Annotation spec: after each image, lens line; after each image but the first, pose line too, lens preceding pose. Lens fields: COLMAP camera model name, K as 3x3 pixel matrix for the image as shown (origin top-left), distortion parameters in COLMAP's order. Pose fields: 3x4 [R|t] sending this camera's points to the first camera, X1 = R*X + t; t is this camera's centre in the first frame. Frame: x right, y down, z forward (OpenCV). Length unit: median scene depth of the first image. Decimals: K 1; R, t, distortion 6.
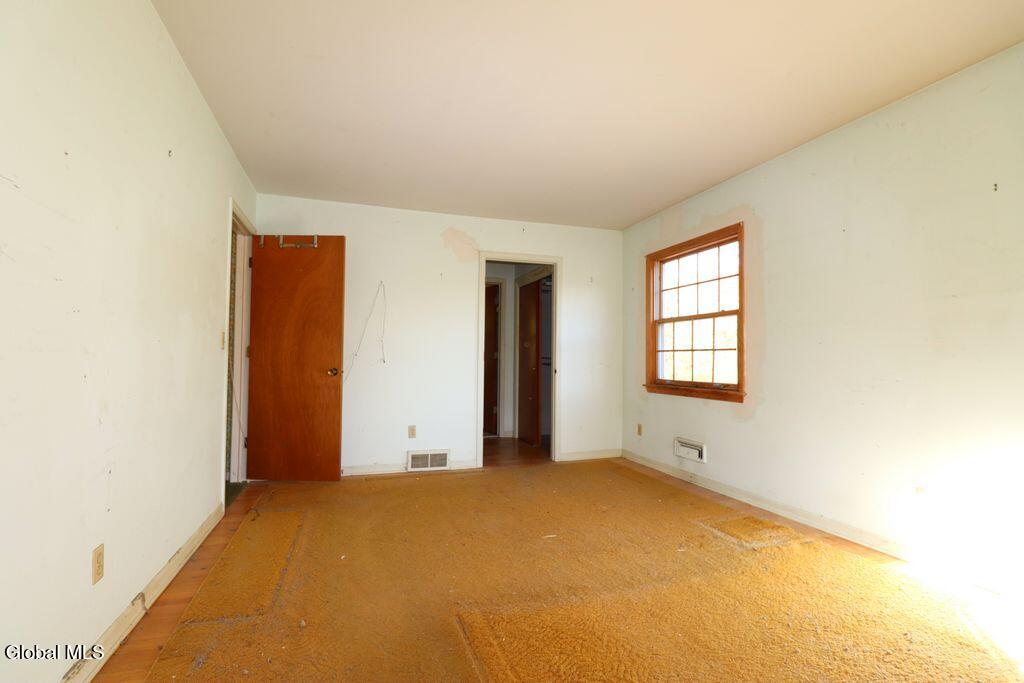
lens RADIAL K [[474.2, 0, 512.0], [0, 474.2, 341.5], [0, 0, 1]] dist [0.001646, -0.011573]
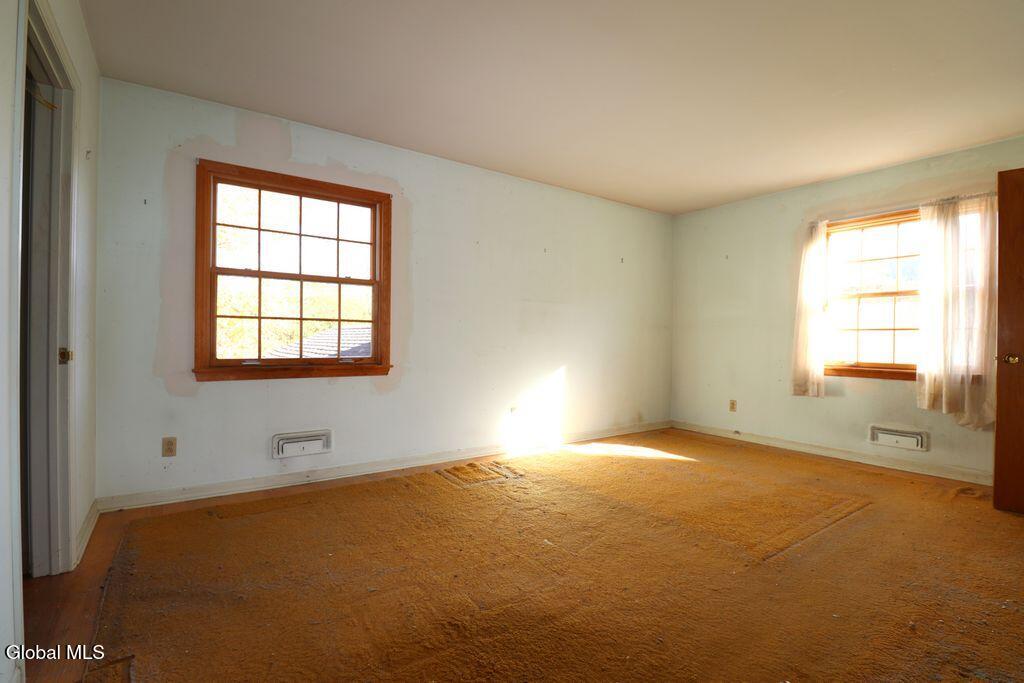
lens RADIAL K [[474.2, 0, 512.0], [0, 474.2, 341.5], [0, 0, 1]] dist [0.001646, -0.011573]
pose [[-0.273145, -0.018768, 0.961790, -0.484241], [-0.053487, 0.998559, 0.004295, 0.034449], [-0.960485, -0.050270, -0.273755, 0.889886]]
